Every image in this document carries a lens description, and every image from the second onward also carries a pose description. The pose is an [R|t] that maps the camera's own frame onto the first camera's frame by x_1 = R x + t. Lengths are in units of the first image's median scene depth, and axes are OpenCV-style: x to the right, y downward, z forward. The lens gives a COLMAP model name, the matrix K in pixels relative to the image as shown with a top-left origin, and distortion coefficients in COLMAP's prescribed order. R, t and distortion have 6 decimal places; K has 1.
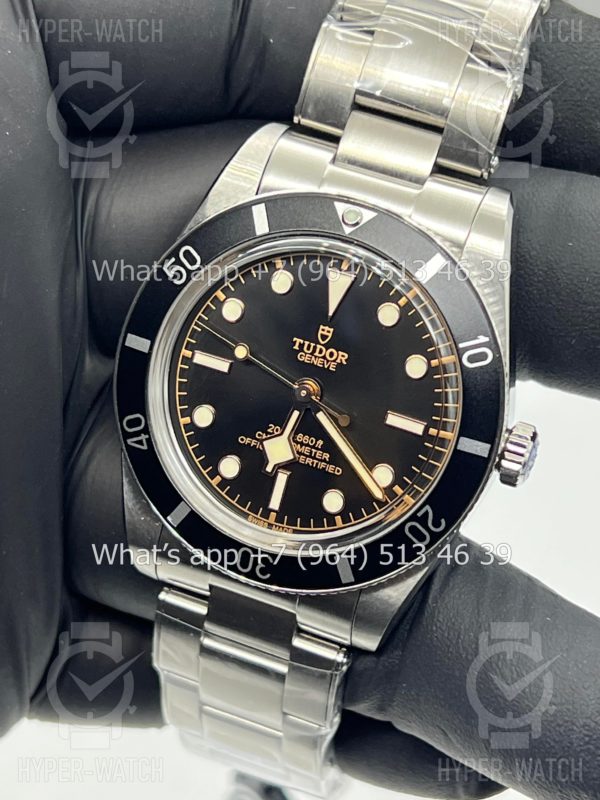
lens RADIAL K [[1806.3, 0, 303.3], [0, 1806.3, 392.6], [0, 0, 1]] dist [0.273017, 0.000000]
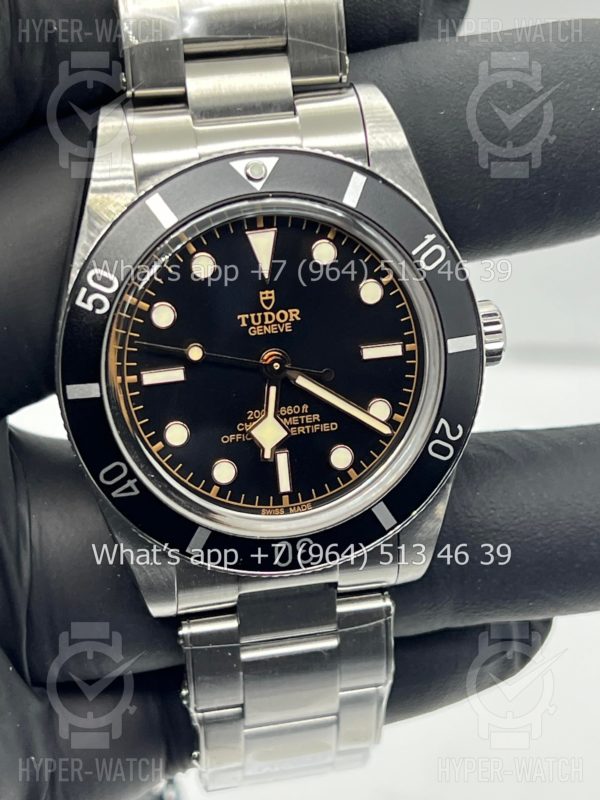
lens RADIAL K [[1806.3, 0, 294.7], [0, 1806.3, 399.8], [0, 0, 1]] dist [0.273017, 0.000000]
pose [[0.848304, -0.414865, 0.329042, -0.302013], [0.387221, 0.909882, 0.148908, -0.117418], [-0.361166, 0.001092, 0.932501, 0.123919]]
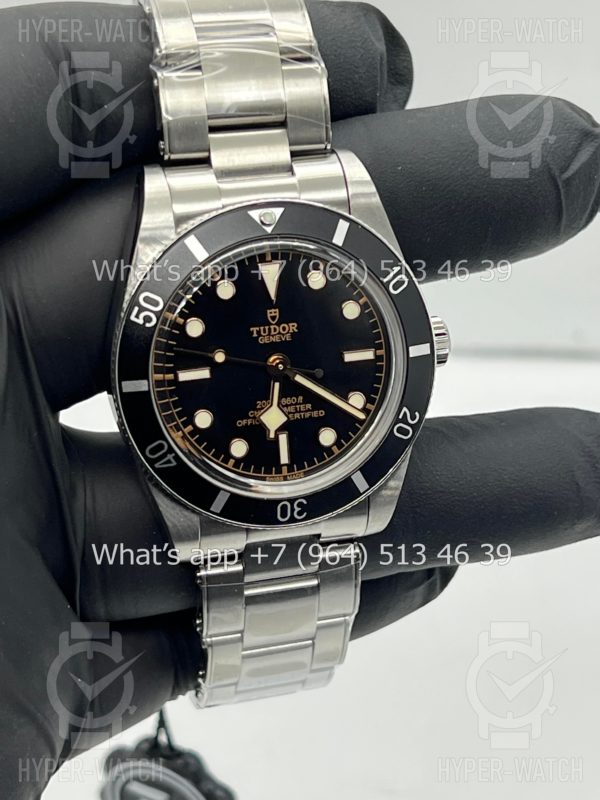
lens RADIAL K [[1806.3, 0, 306.8], [0, 1806.3, 398.3], [0, 0, 1]] dist [0.273017, 0.000000]
pose [[0.810195, -0.415631, 0.413322, -0.491147], [0.370936, 0.909532, 0.187504, -0.199424], [-0.453862, 0.001401, 0.891071, -0.092890]]
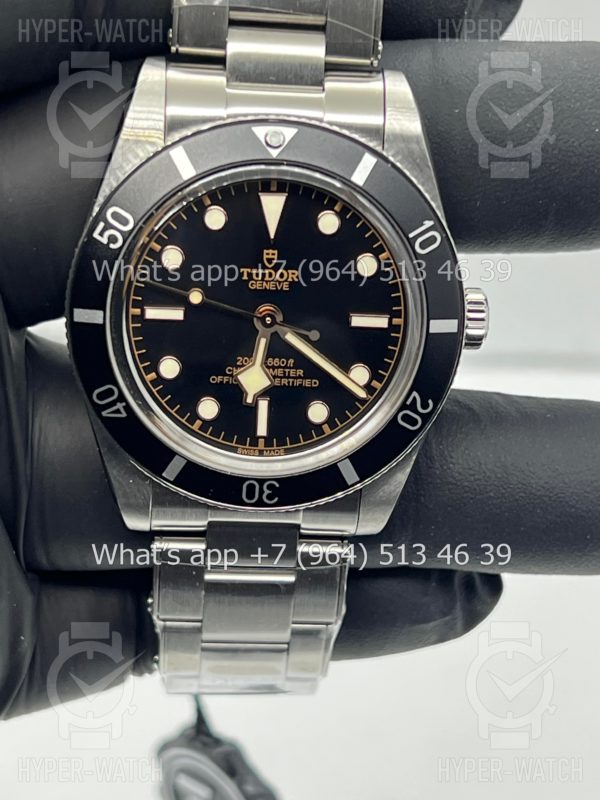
lens RADIAL K [[1806.3, 0, 293.7], [0, 1806.3, 401.1], [0, 0, 1]] dist [0.273017, 0.000000]
pose [[0.923299, -0.289792, 0.252071, -0.251363], [0.252684, 0.952573, 0.169577, -0.122709], [-0.289258, -0.092876, 0.952735, 0.027428]]
